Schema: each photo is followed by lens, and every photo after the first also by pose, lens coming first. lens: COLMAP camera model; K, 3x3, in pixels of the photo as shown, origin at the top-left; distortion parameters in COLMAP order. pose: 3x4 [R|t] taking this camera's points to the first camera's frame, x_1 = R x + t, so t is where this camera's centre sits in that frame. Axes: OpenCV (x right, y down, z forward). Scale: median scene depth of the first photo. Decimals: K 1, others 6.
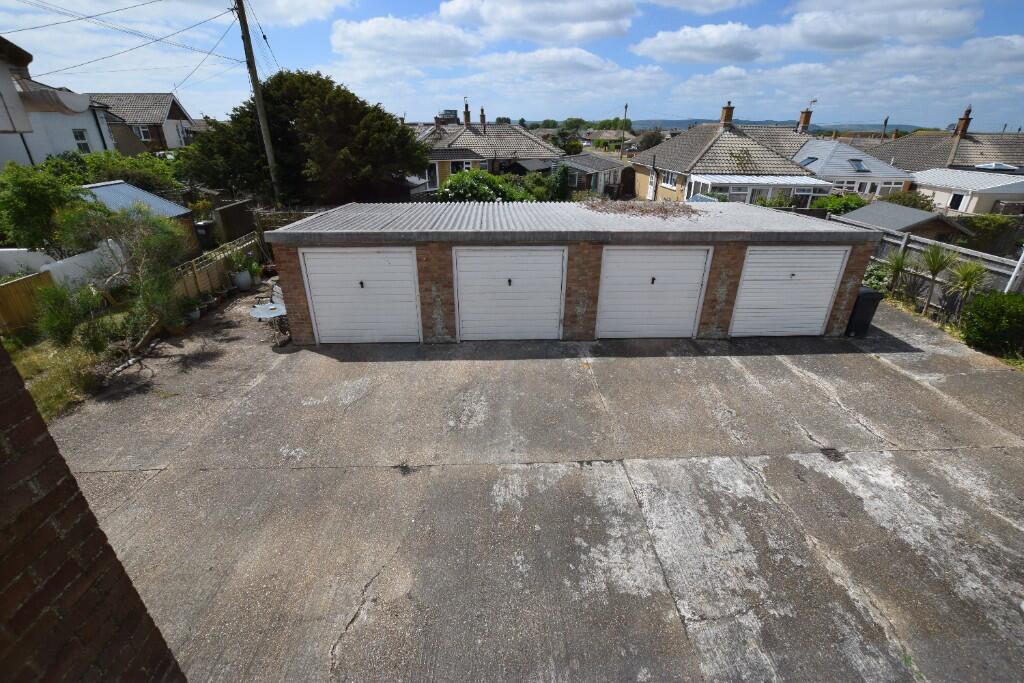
lens RADIAL K [[453.6, 0, 511.8], [0, 453.6, 345.6], [0, 0, 1]] dist [-0.019775, 0.000725]
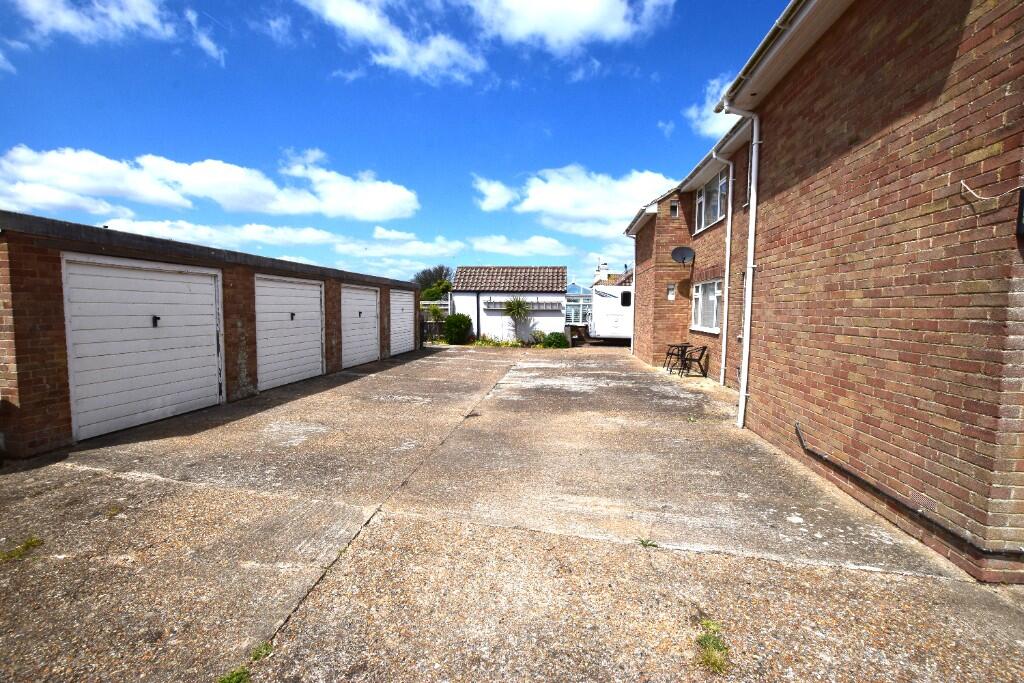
lens RADIAL K [[453.6, 0, 512.5], [0, 453.6, 342.0], [0, 0, 1]] dist [-0.019775, 0.000725]
pose [[0.154562, -0.071003, 0.985428, -0.880445], [0.419555, 0.907730, -0.000402, 0.105380], [-0.894474, 0.413504, 0.170090, 0.447425]]
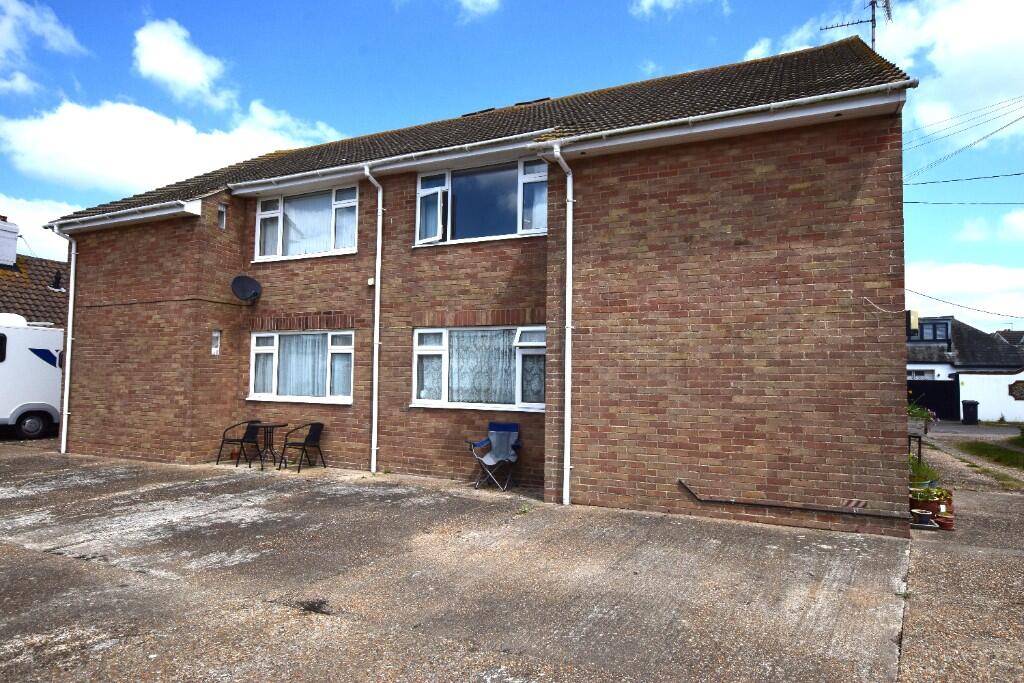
lens RADIAL K [[622.2, 0, 513.6], [0, 622.2, 341.7], [0, 0, 1]] dist [-0.007895, 0.002155]
pose [[-0.887432, 0.015135, 0.460690, -0.505516], [0.186775, 0.925539, 0.329381, -0.117730], [-0.421402, 0.378349, -0.824180, 0.927327]]
